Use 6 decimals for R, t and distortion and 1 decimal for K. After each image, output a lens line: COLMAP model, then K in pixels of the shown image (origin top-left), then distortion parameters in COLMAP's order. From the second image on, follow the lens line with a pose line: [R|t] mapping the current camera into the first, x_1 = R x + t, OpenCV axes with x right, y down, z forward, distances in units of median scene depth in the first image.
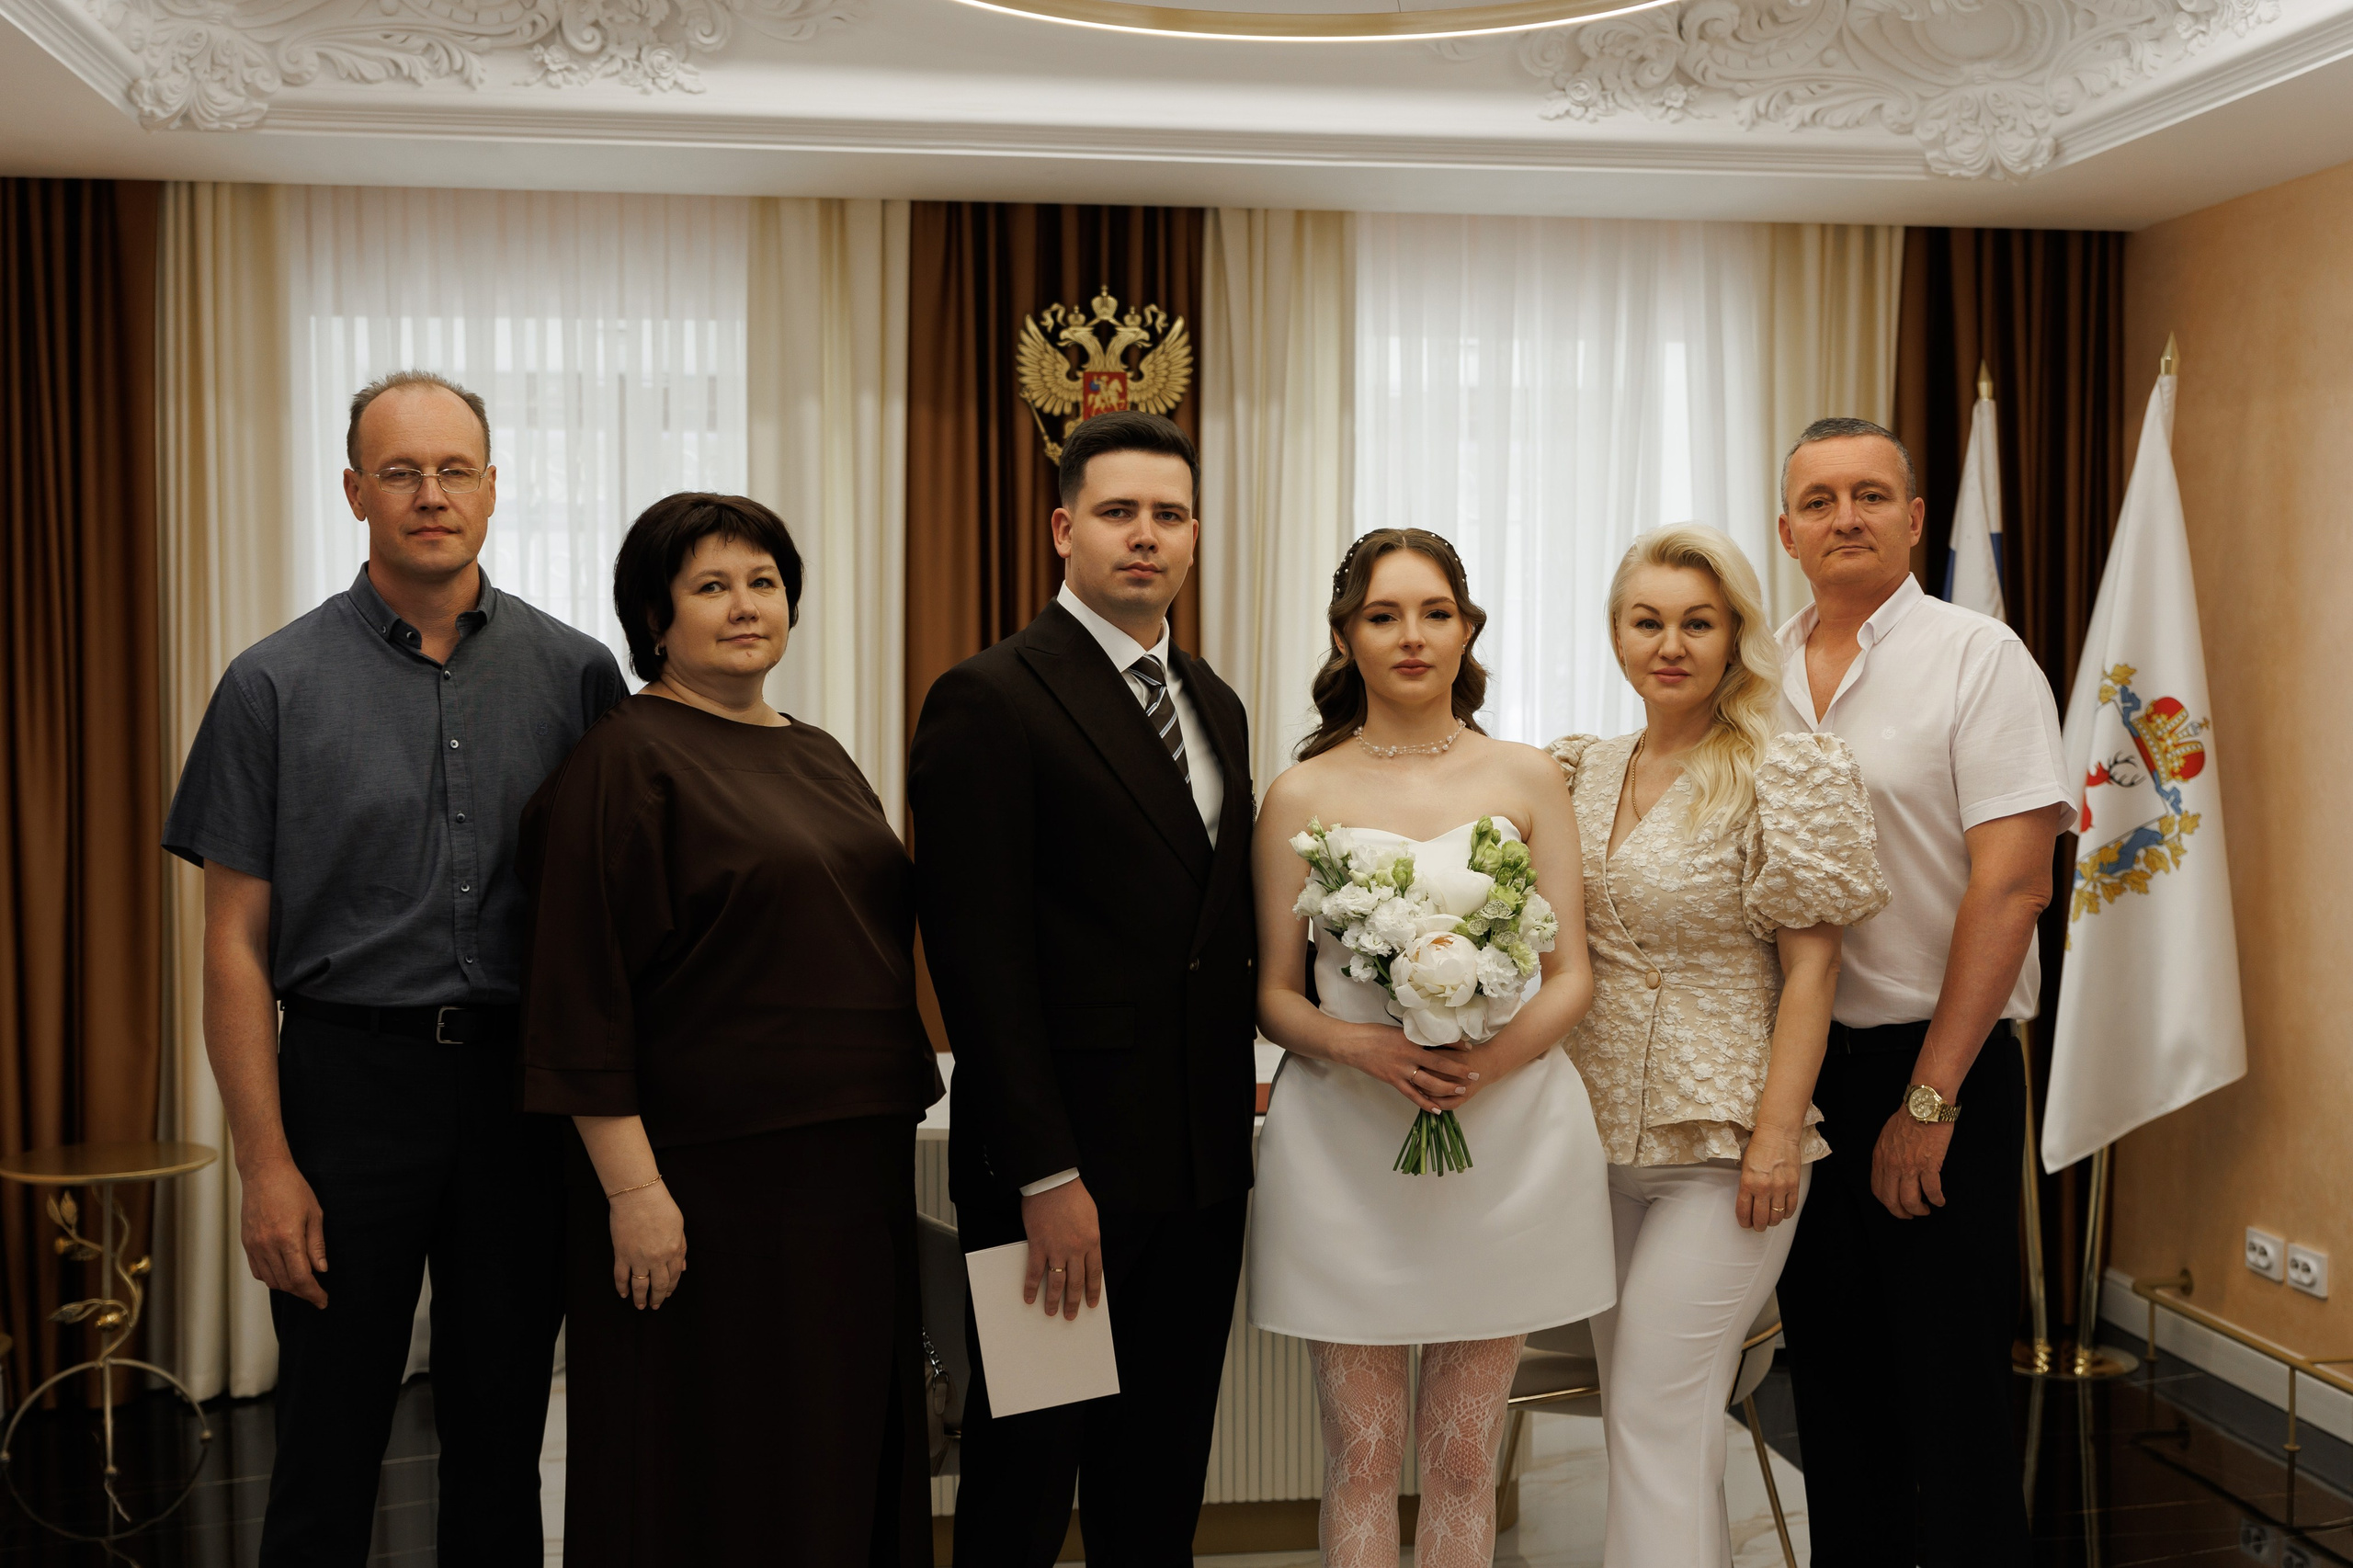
lens RADIAL K [[2623.9, 0, 1196.1], [0, 2623.9, 786.0], [0, 0, 1]] dist [-0.013381, 0.029598]
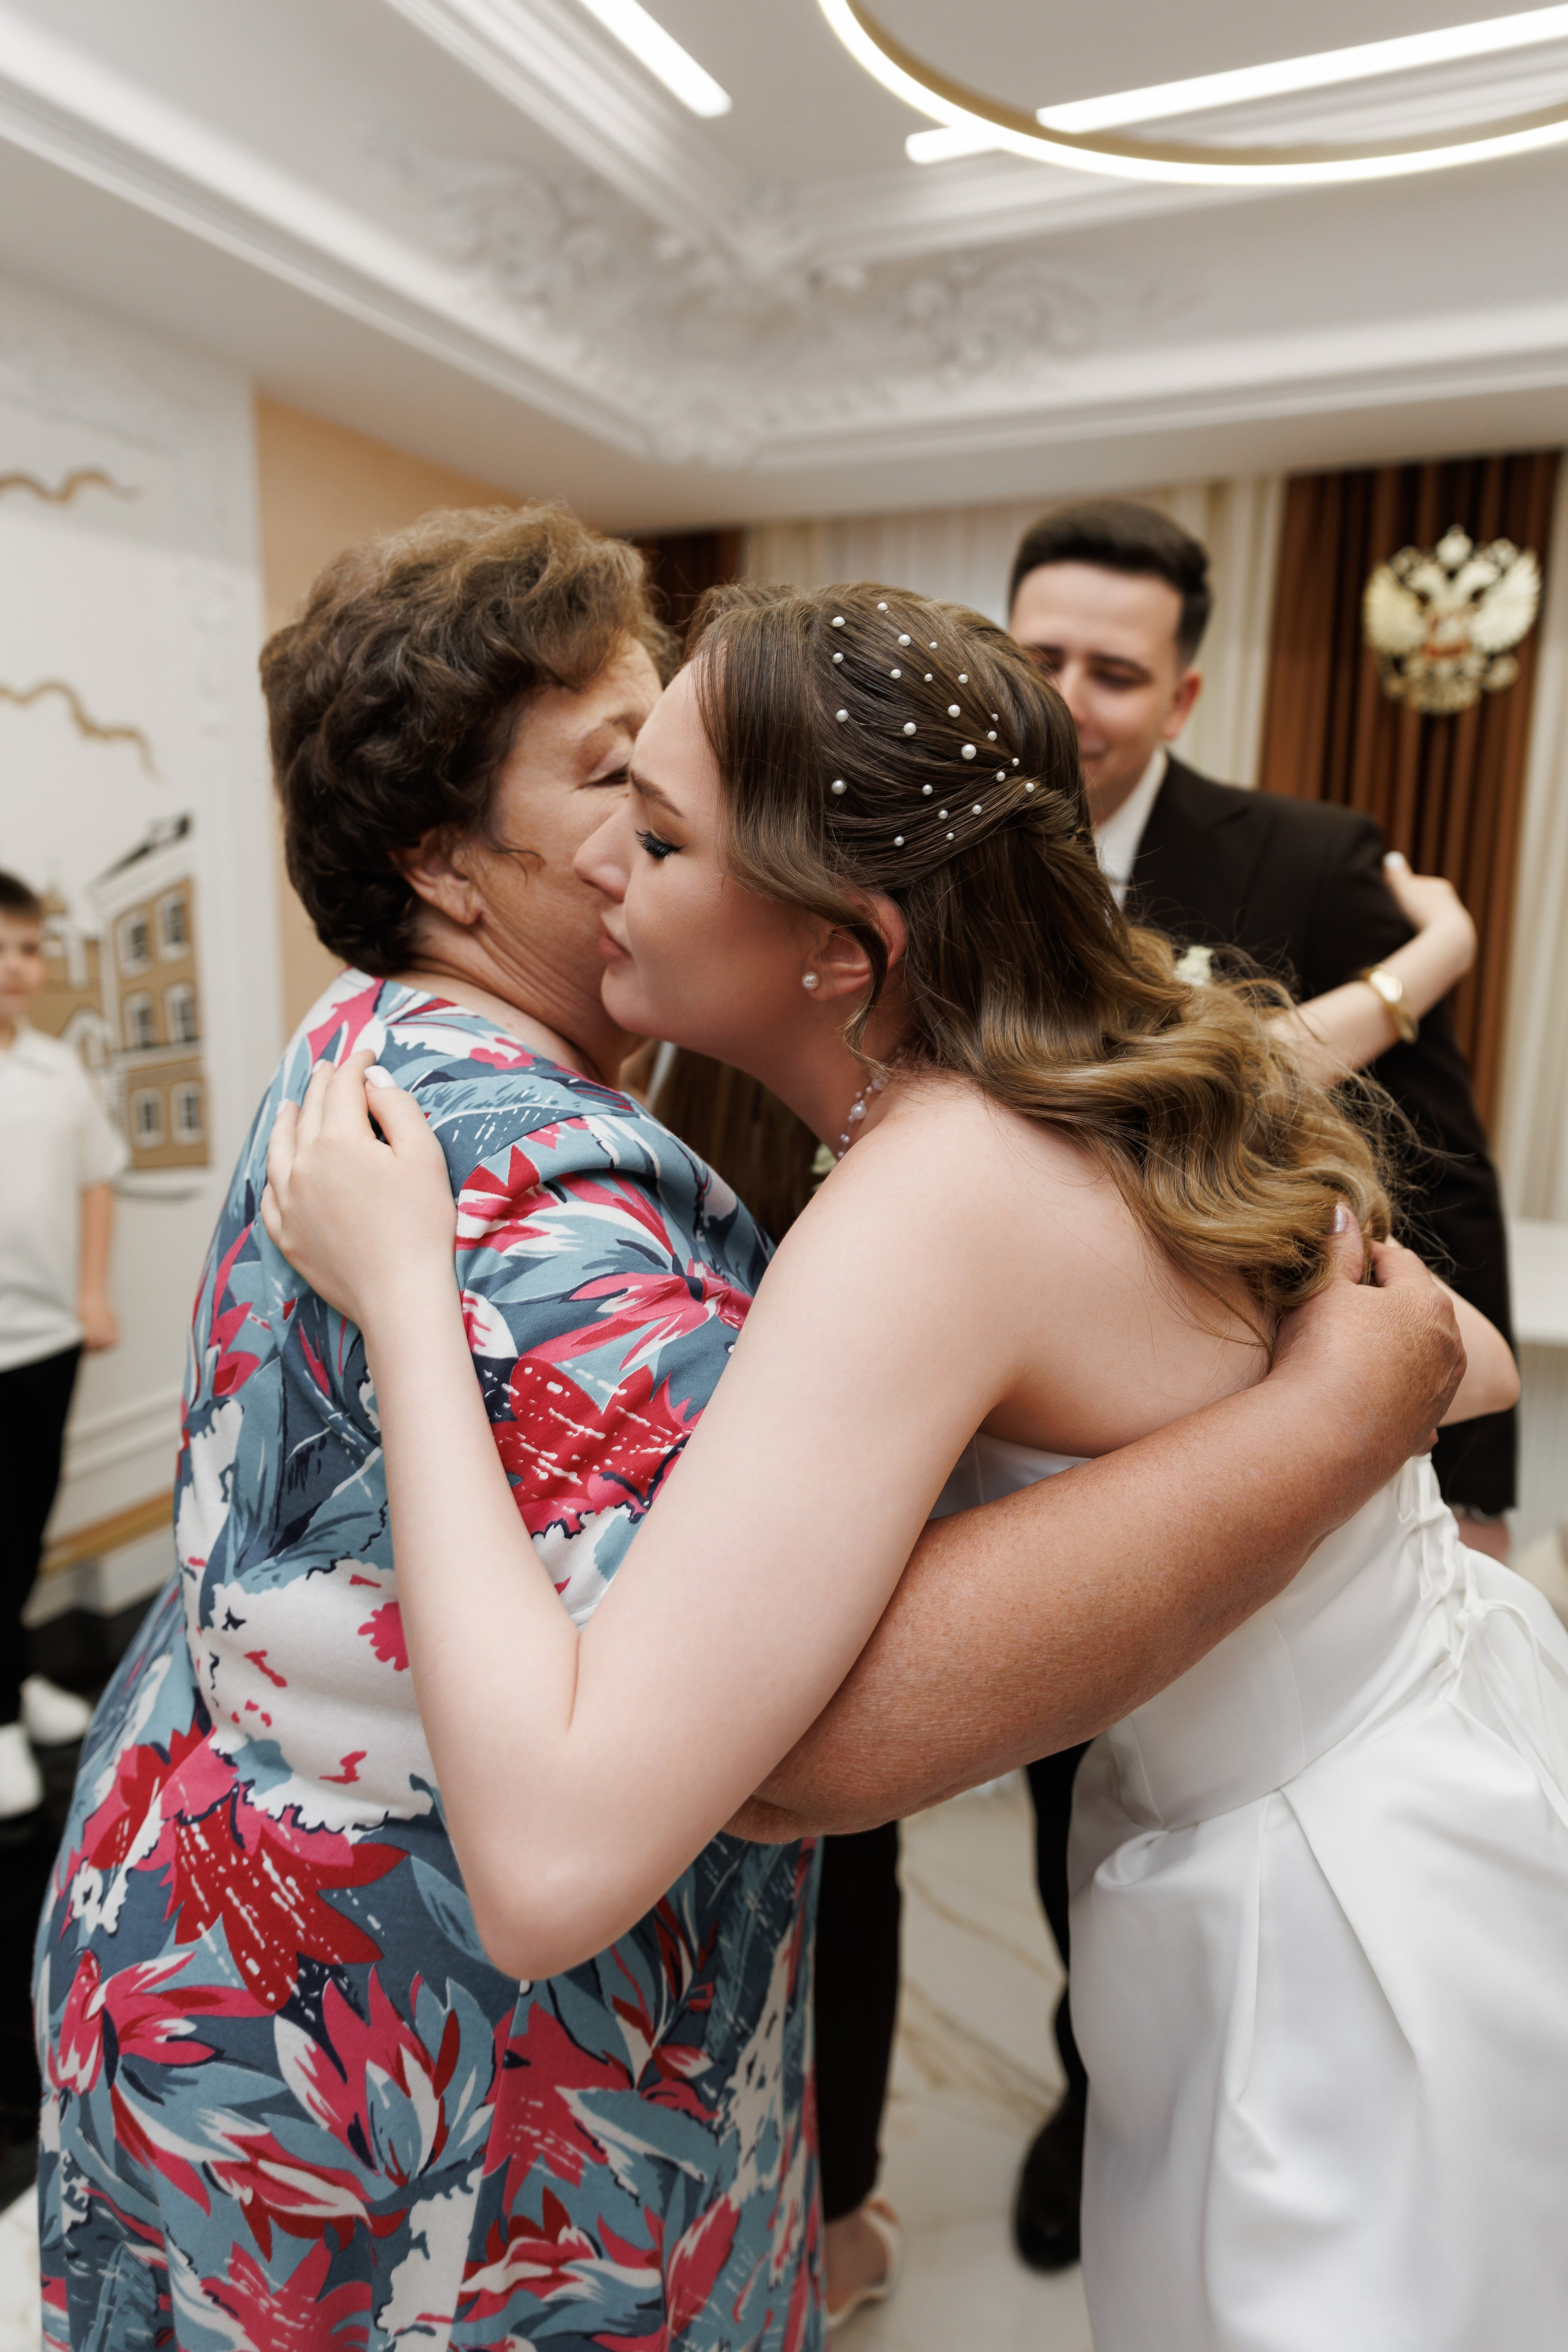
lens RADIAL K [[1537.2, 0, 781.5], [0, 1537.2, 1172.3], [0, 0, 1]] dist [0.006712, -0.000521]
pose [[0.840478, 0.107760, -0.531023, 0.110424], [-0.037113, 0.989172, 0.141992, -0.001981], [0.540574, -0.099634, 0.835376, 0.283857]]
